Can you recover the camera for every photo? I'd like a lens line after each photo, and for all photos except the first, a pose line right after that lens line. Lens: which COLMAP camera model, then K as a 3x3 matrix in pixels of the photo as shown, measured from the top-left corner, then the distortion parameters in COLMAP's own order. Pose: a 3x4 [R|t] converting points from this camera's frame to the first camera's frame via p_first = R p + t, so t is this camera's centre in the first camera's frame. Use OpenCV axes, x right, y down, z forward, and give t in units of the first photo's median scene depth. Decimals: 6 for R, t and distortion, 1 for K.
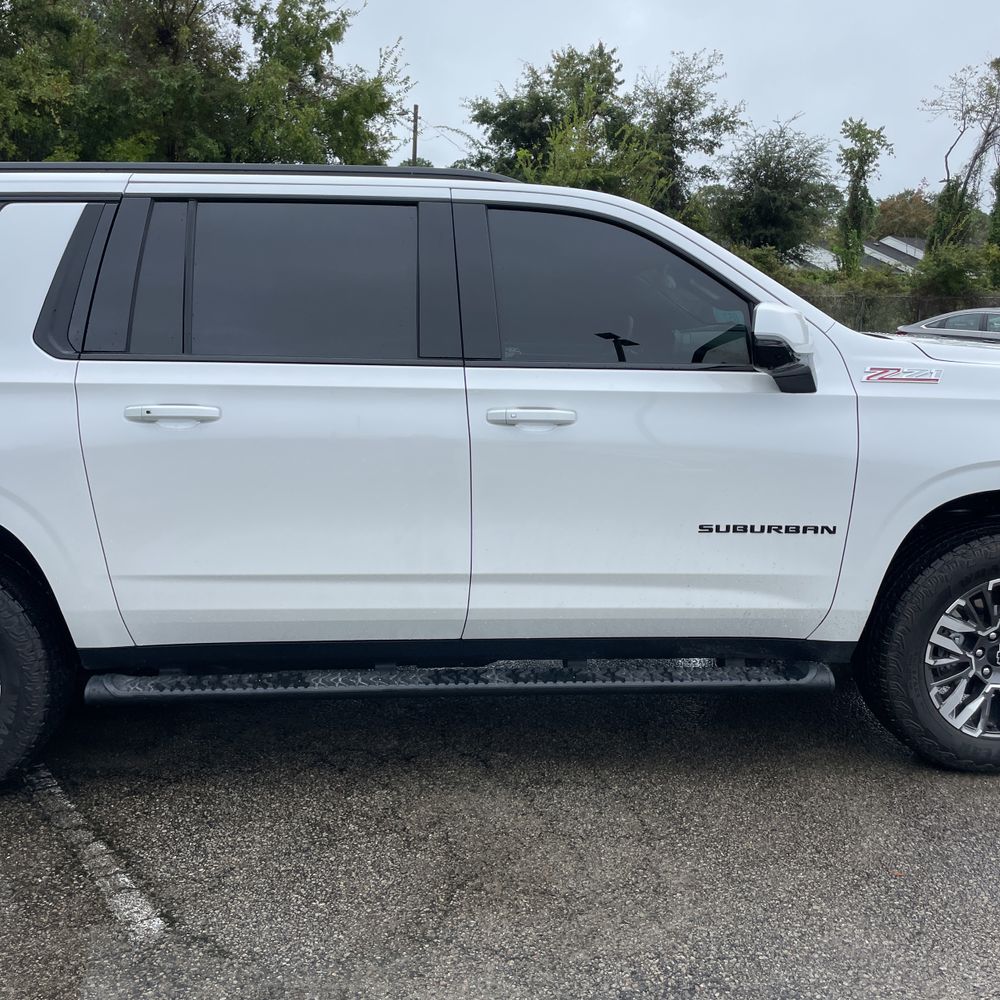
lens RADIAL K [[1019.4, 0, 493.4], [0, 1019.4, 502.0], [0, 0, 1]] dist [0.098281, -0.136956]
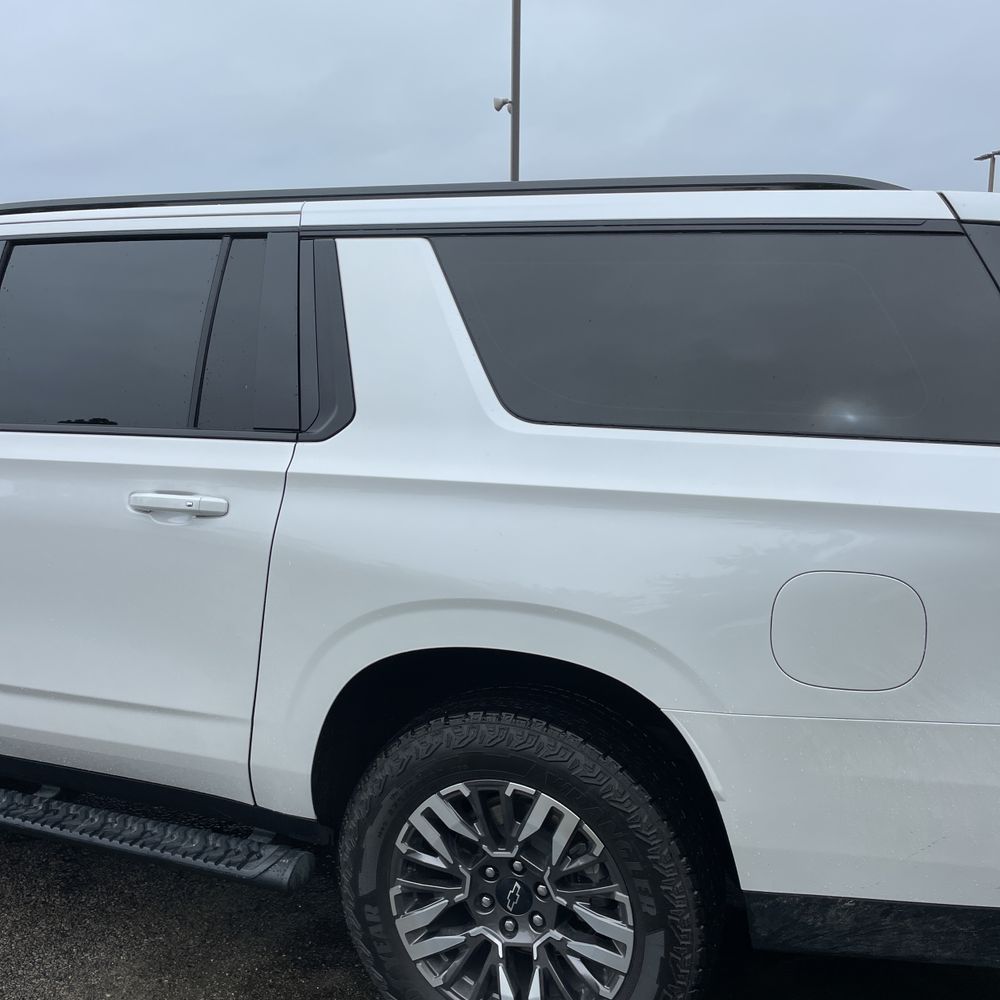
lens RADIAL K [[1019.4, 0, 493.4], [0, 1019.4, 502.0], [0, 0, 1]] dist [0.098281, -0.136956]
pose [[0.897551, -0.018629, -0.440518, -0.048345], [-0.004224, 0.998698, -0.050840, -0.011967], [0.440891, 0.047493, 0.896303, 0.065649]]
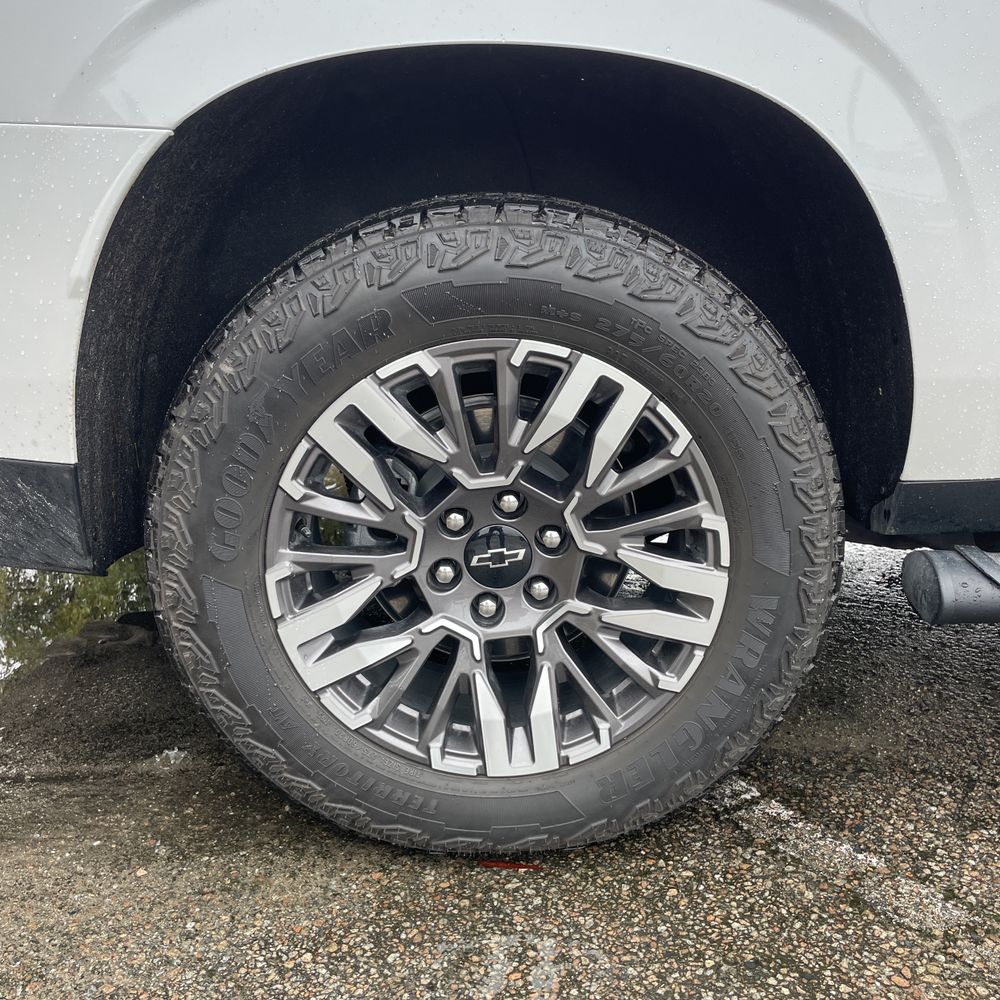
lens RADIAL K [[946.9, 0, 500.0], [0, 946.9, 500.0], [0, 0, 1]] dist [0.094865, -0.114011]
pose [[0.998811, -0.008178, -0.048064, -0.102315], [0.012970, 0.994877, 0.100259, 0.020949], [0.046997, -0.100763, 0.993800, 0.119027]]
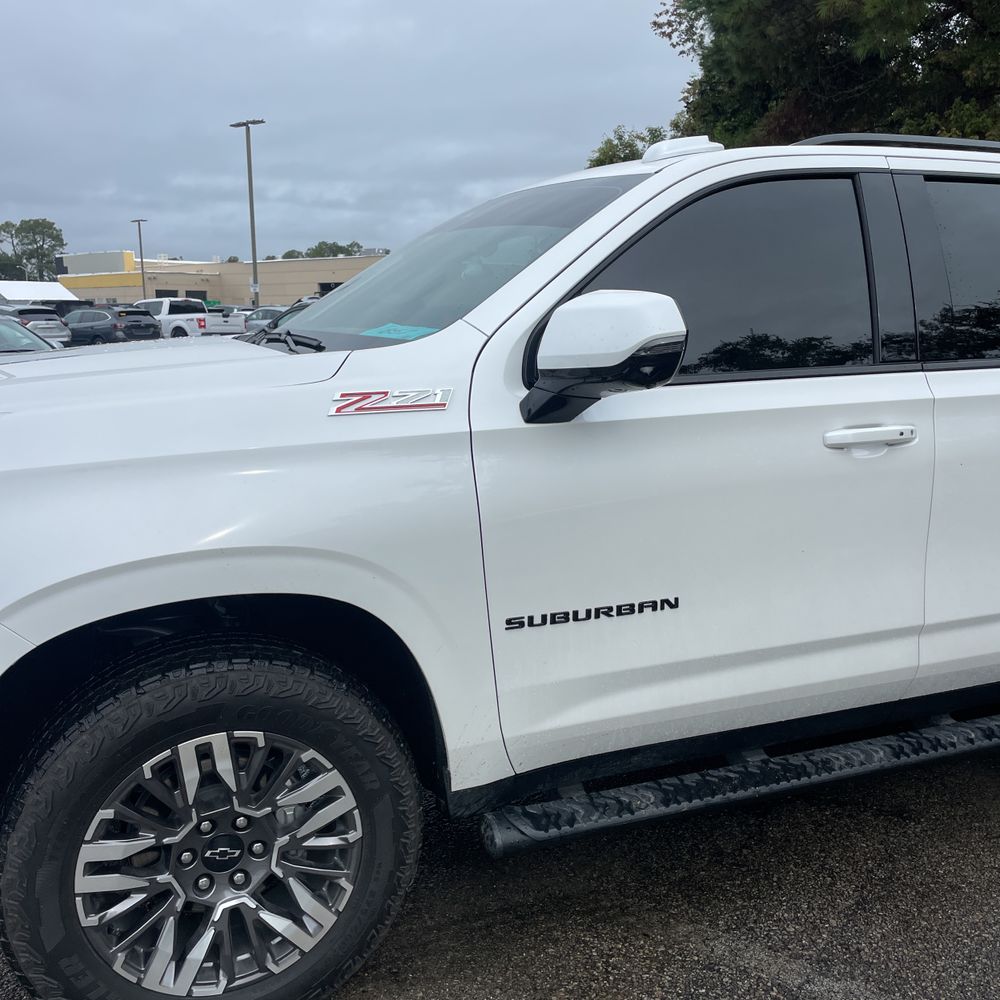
lens RADIAL K [[1019.4, 0, 493.4], [0, 1019.4, 502.0], [0, 0, 1]] dist [0.098281, -0.136956]
pose [[0.946234, -0.147211, 0.288044, -0.309858], [0.140678, 0.989105, 0.043371, -0.027899], [-0.291291, -0.000518, 0.956634, 0.042148]]
